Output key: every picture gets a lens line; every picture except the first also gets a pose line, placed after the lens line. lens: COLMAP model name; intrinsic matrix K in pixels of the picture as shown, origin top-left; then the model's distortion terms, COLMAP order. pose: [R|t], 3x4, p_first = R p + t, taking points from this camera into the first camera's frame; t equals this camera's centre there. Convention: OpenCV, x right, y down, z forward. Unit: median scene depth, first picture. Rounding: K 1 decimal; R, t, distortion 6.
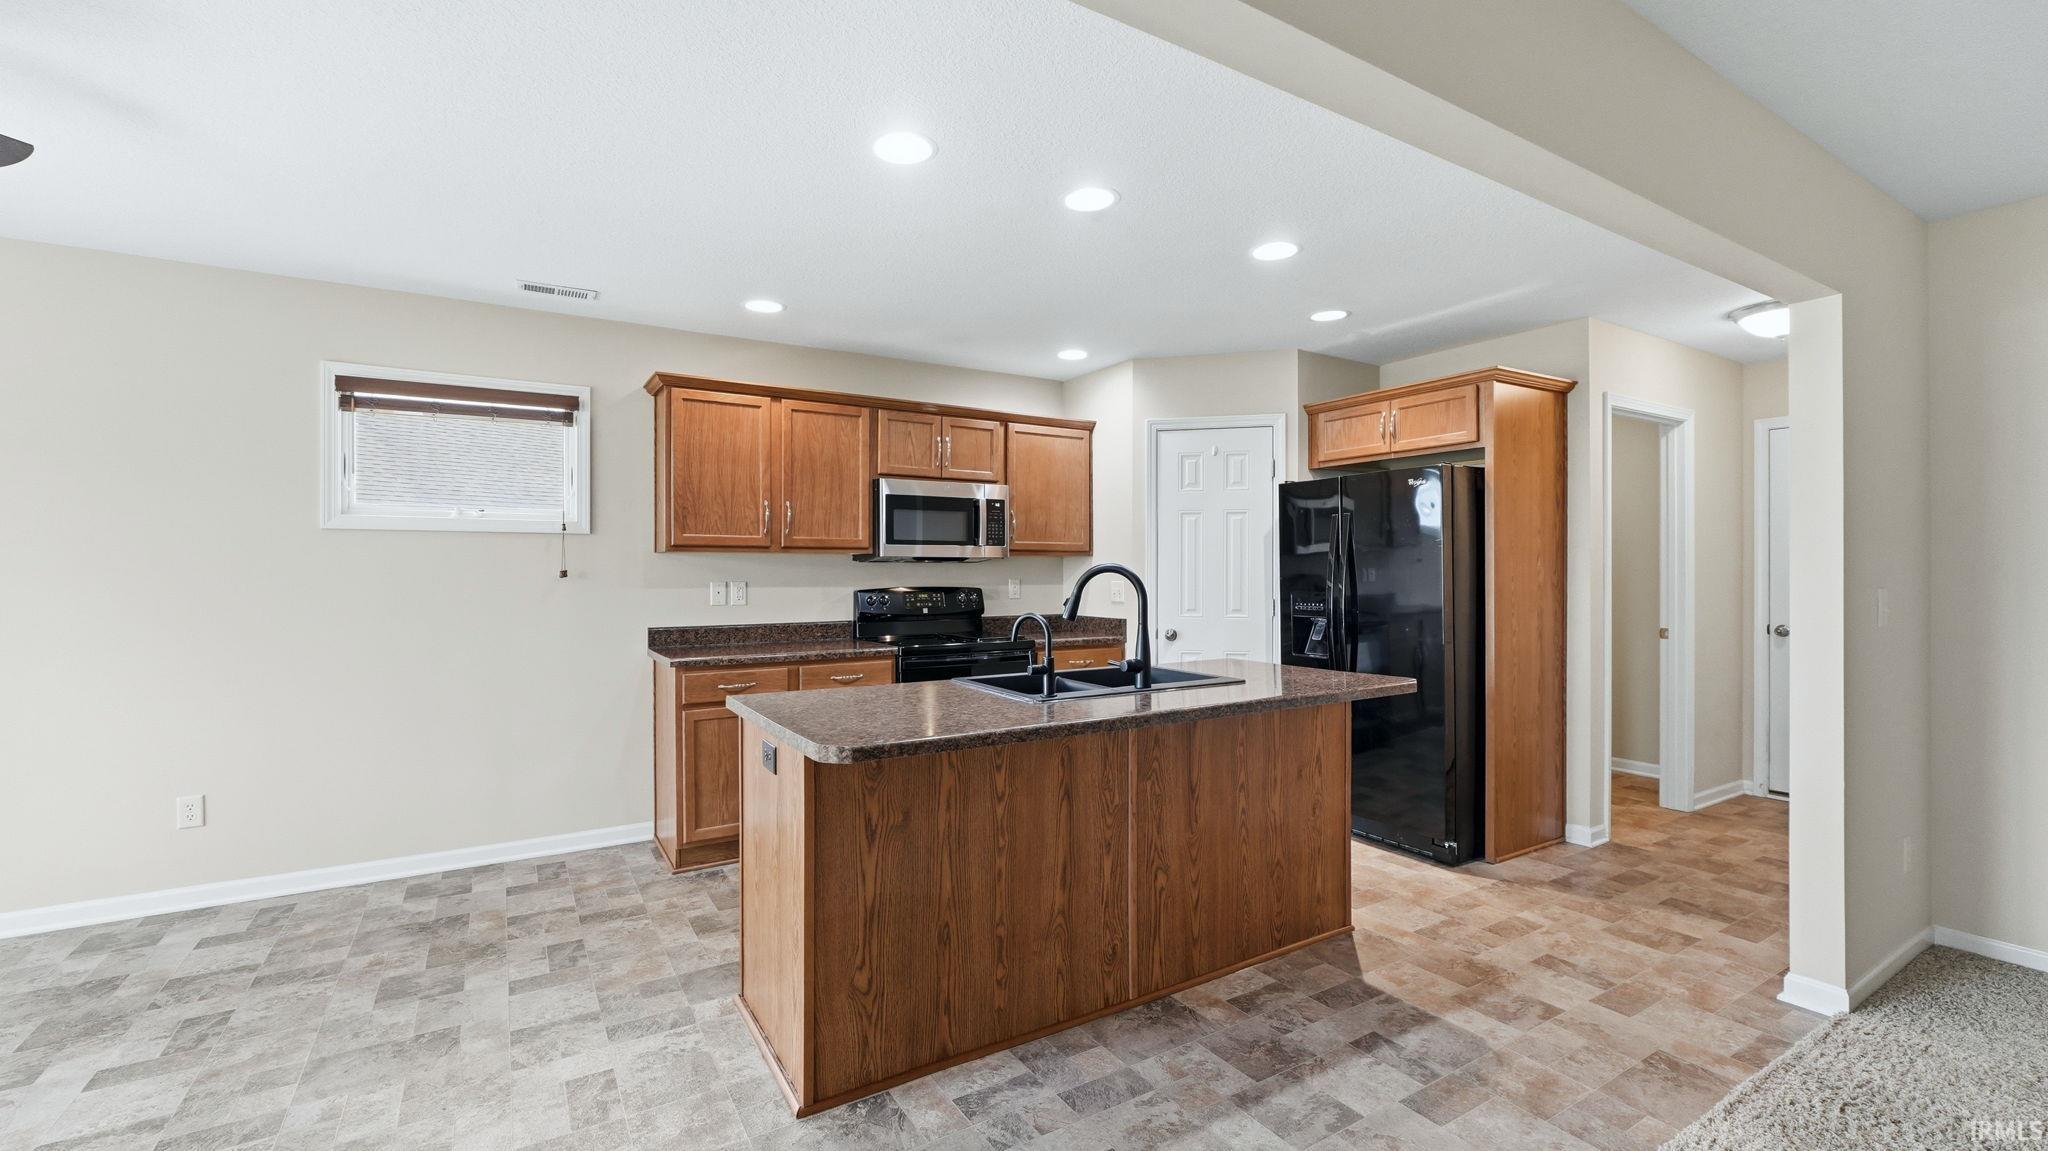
lens RADIAL K [[865.5, 0, 1044.5], [0, 865.5, 582.5], [0, 0, 1]] dist [-0.005046, 0.001005]
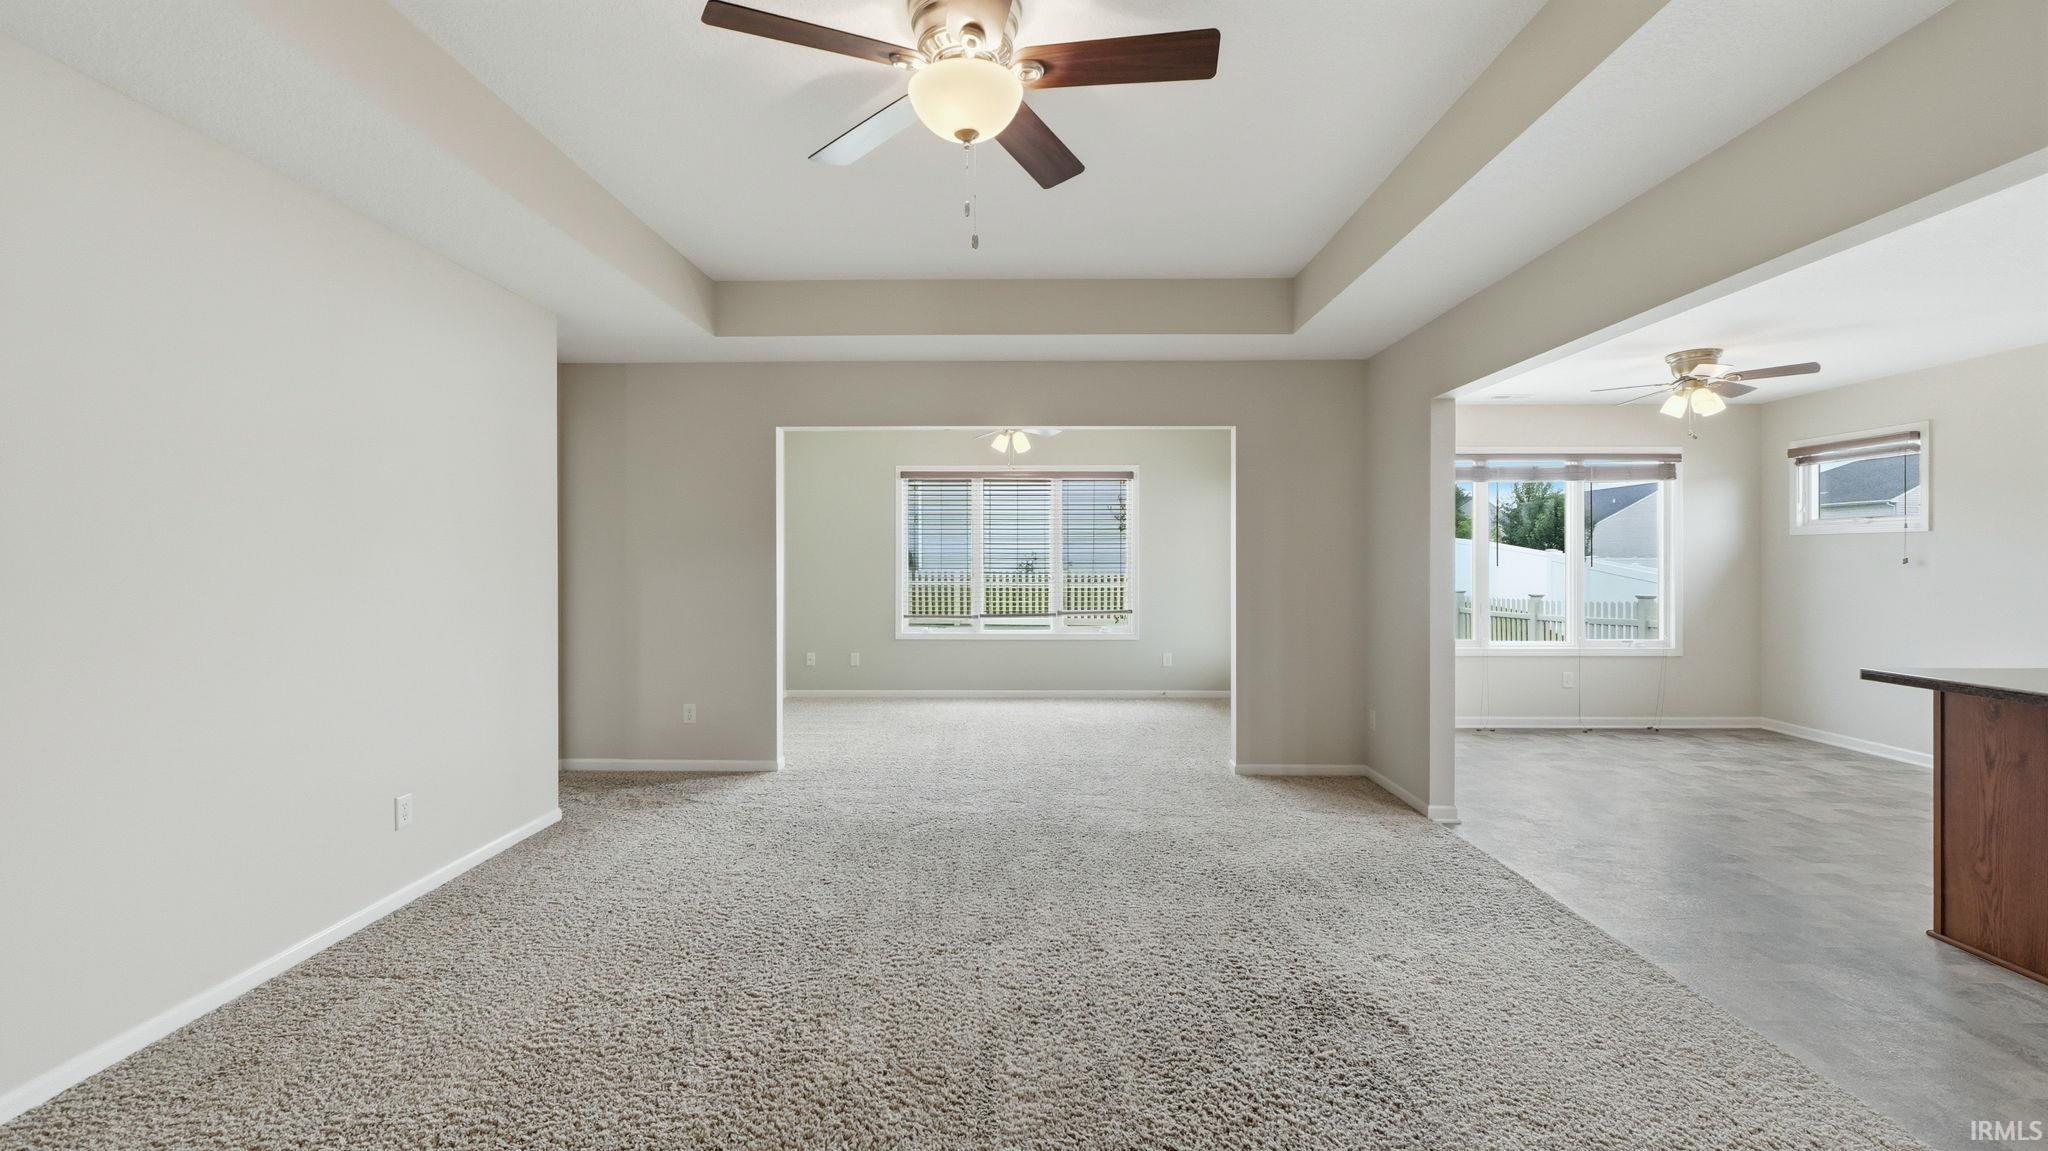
lens RADIAL K [[865.5, 0, 1014.2], [0, 865.5, 562.9], [0, 0, 1]] dist [-0.005046, 0.001005]
pose [[-0.536516, 0.011534, -0.843812, 0.993509], [-0.006023, 0.999829, 0.017496, -0.017014], [0.843869, 0.014469, -0.536354, 0.256026]]
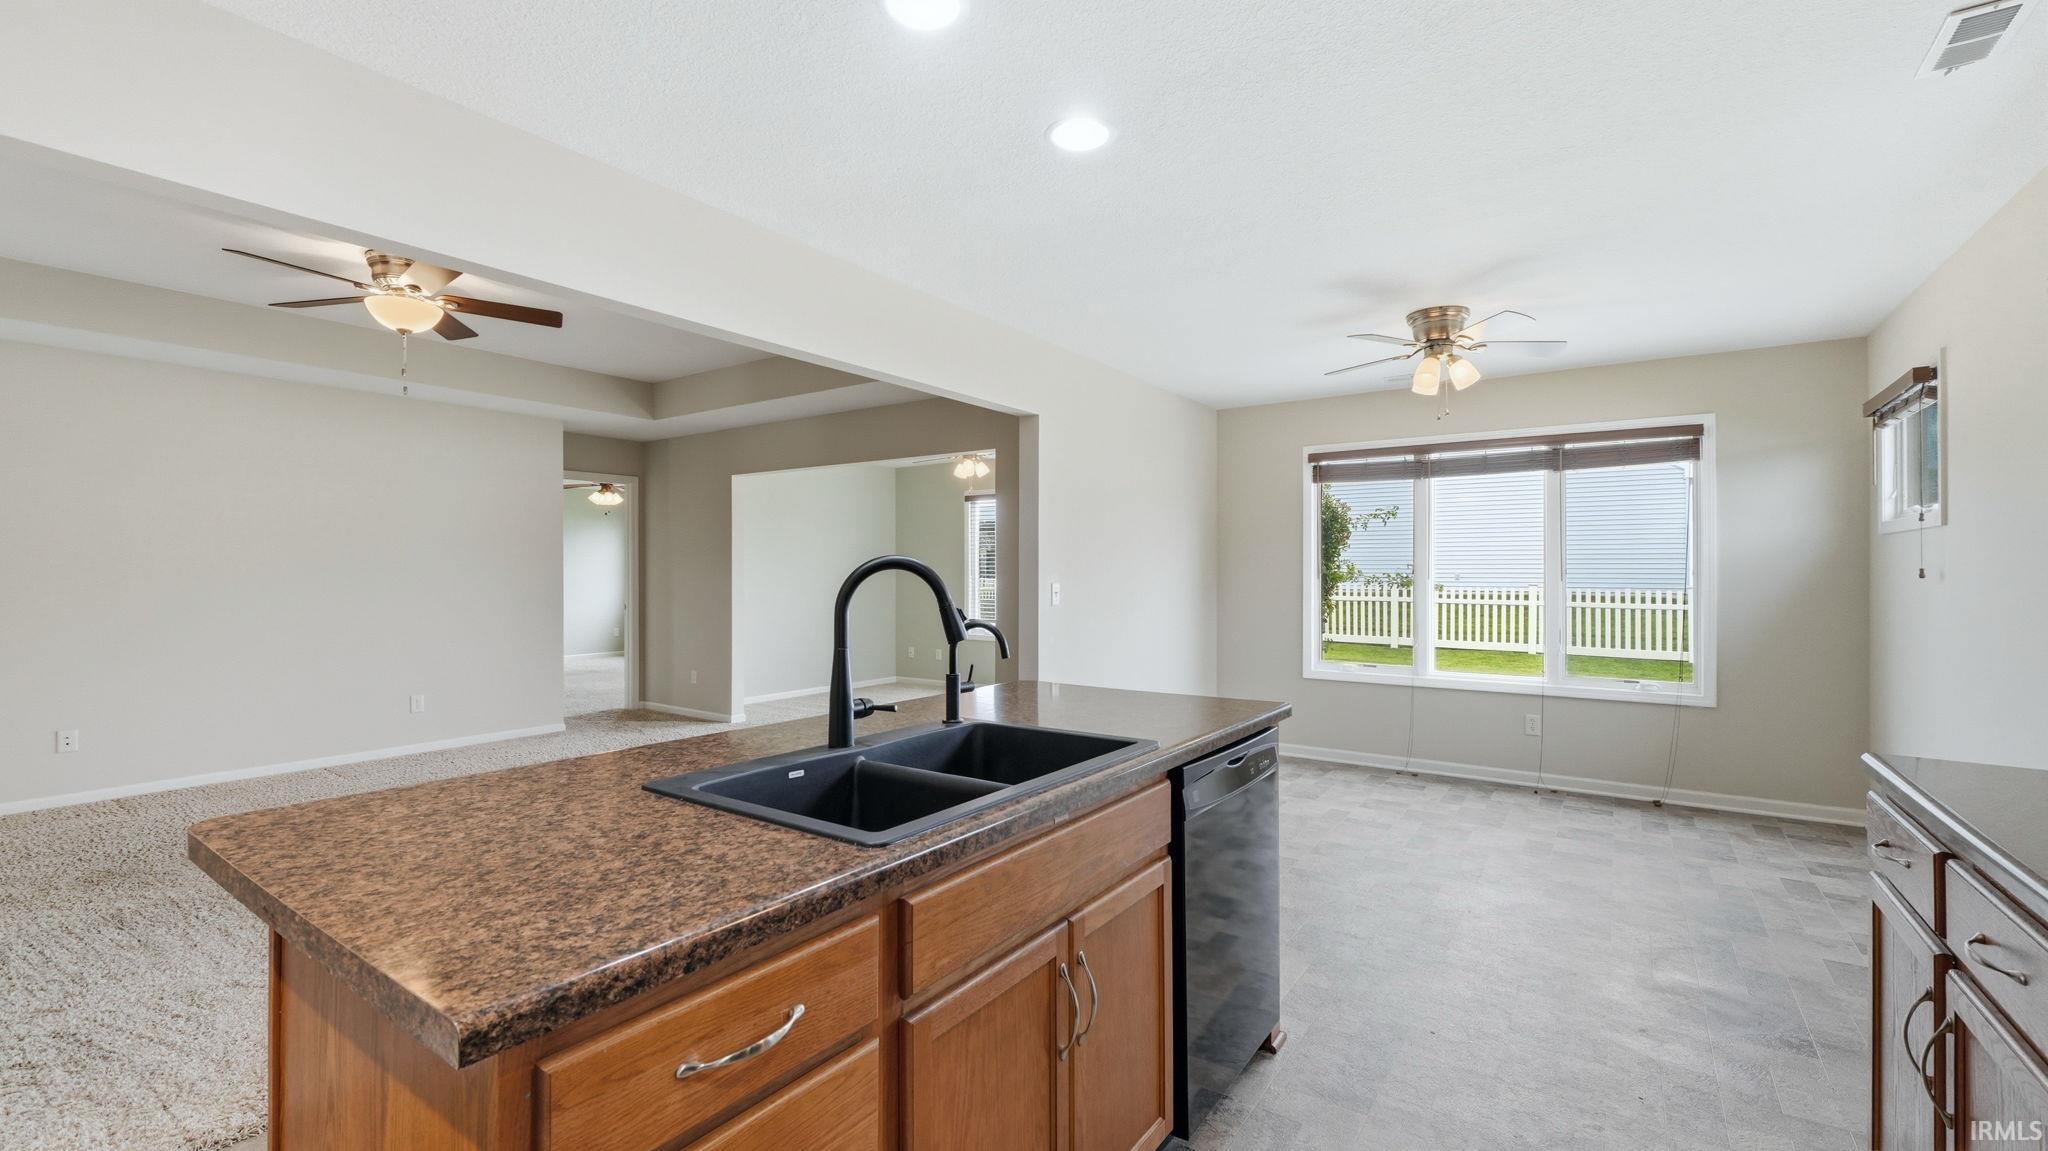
lens RADIAL K [[865.5, 0, 1037.6], [0, 865.5, 570.0], [0, 0, 1]] dist [-0.005046, 0.001005]
pose [[-0.918329, 0.004920, -0.395787, 0.175632], [0.001106, 0.999951, 0.009864, -0.018736], [0.395816, 0.008621, -0.918289, 1.231955]]
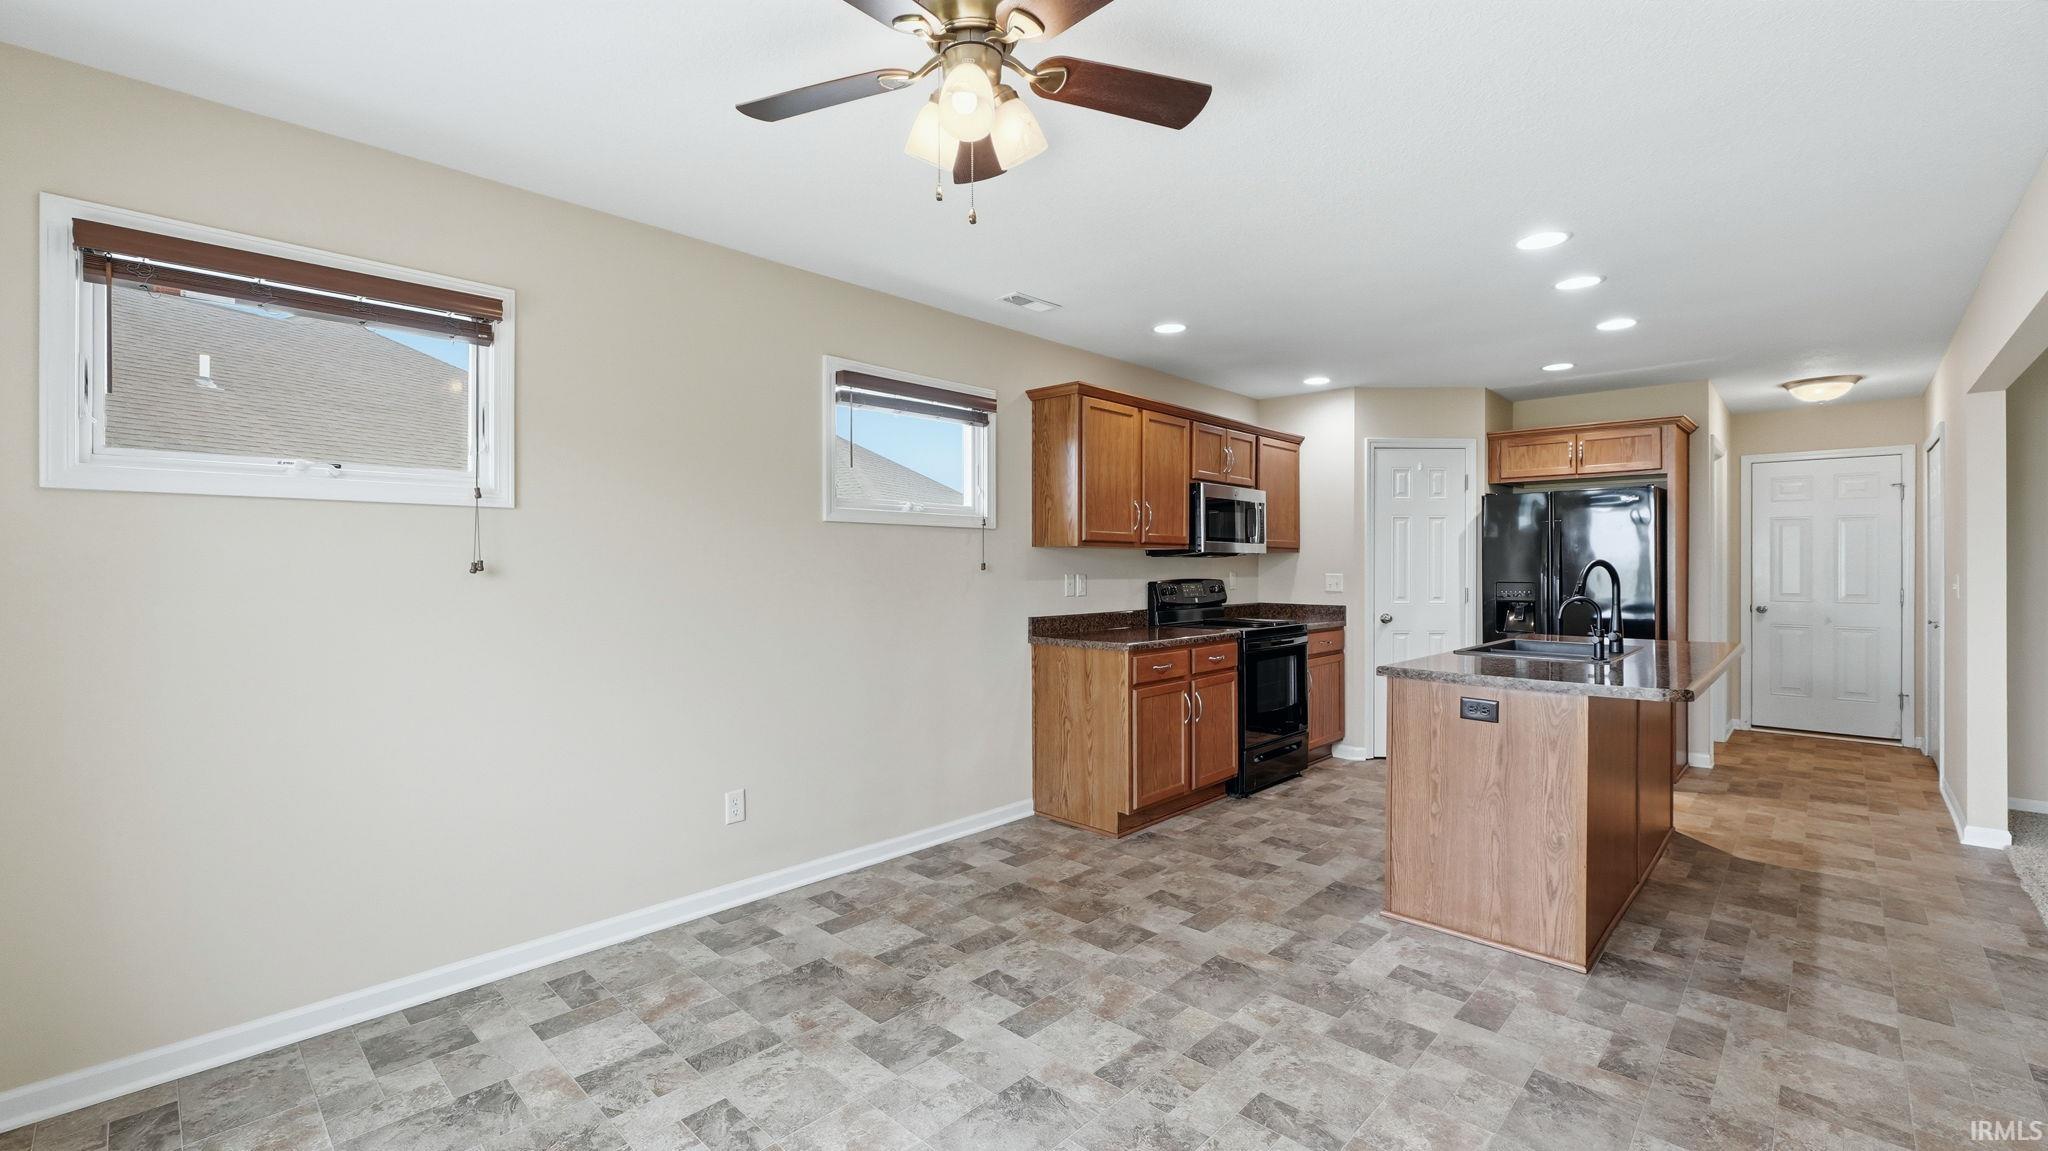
lens RADIAL K [[865.5, 0, 1036.3], [0, 865.5, 577.0], [0, 0, 1]] dist [-0.005046, 0.001005]
pose [[0.965116, -0.000179, 0.261823, -0.807149], [-0.000453, 0.999997, 0.002354, 0.000530], [-0.261823, -0.002391, 0.965113, -0.039562]]
